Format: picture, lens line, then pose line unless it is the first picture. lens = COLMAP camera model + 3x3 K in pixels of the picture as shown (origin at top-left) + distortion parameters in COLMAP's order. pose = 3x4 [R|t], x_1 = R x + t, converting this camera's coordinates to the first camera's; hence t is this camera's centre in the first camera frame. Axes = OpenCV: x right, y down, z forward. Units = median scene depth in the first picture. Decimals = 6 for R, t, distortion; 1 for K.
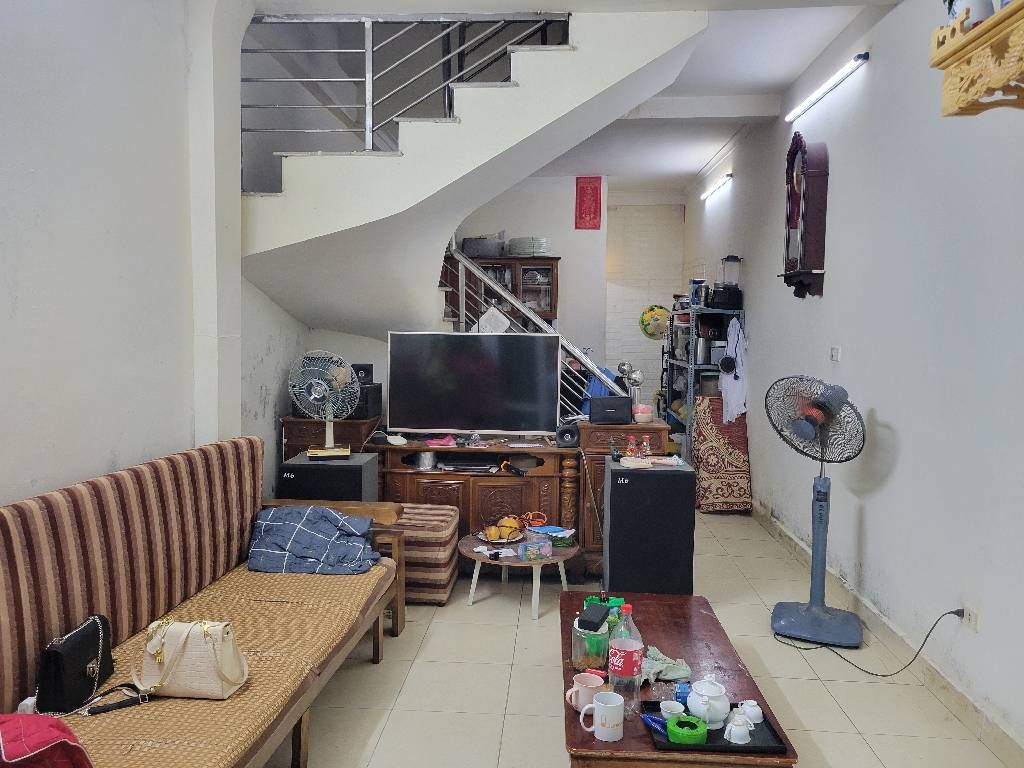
lens RADIAL K [[775.1, 0, 512.9], [0, 775.1, 383.3], [0, 0, 1]] dist [0.040982, -0.002925]
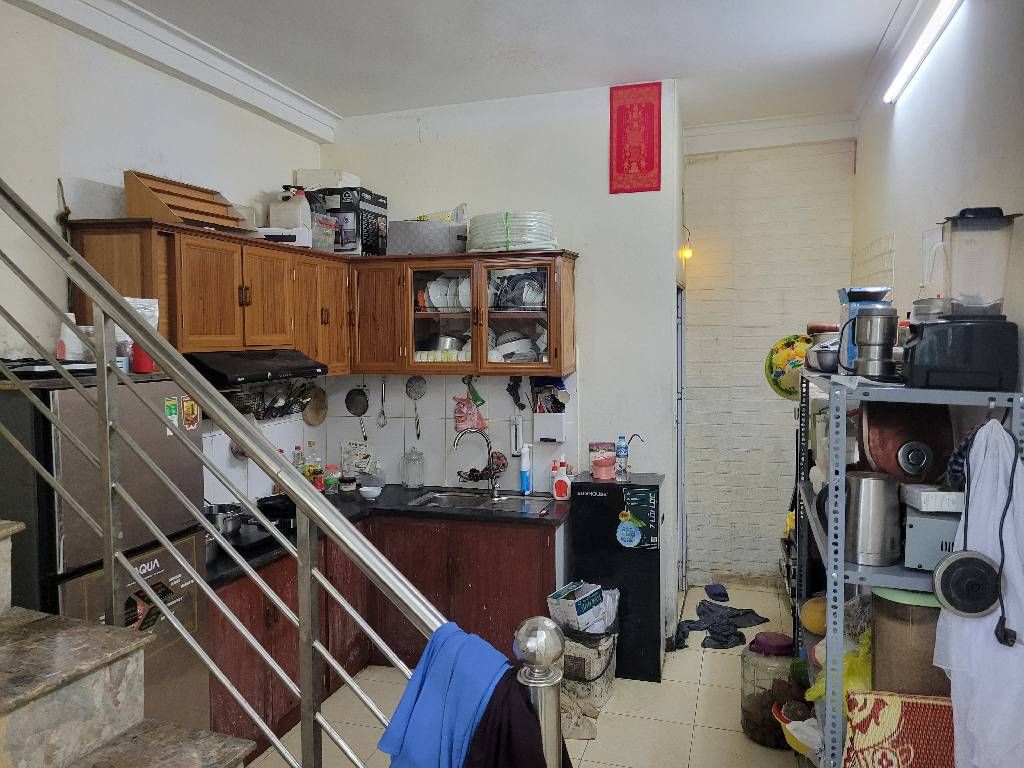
lens RADIAL K [[775.1, 0, 509.2], [0, 775.1, 384.1], [0, 0, 1]] dist [0.040982, -0.002925]
pose [[0.972918, -0.004334, -0.231109, 0.171001], [0.001386, 0.999916, -0.012917, -0.090520], [0.231145, 0.012247, 0.972842, 0.649038]]
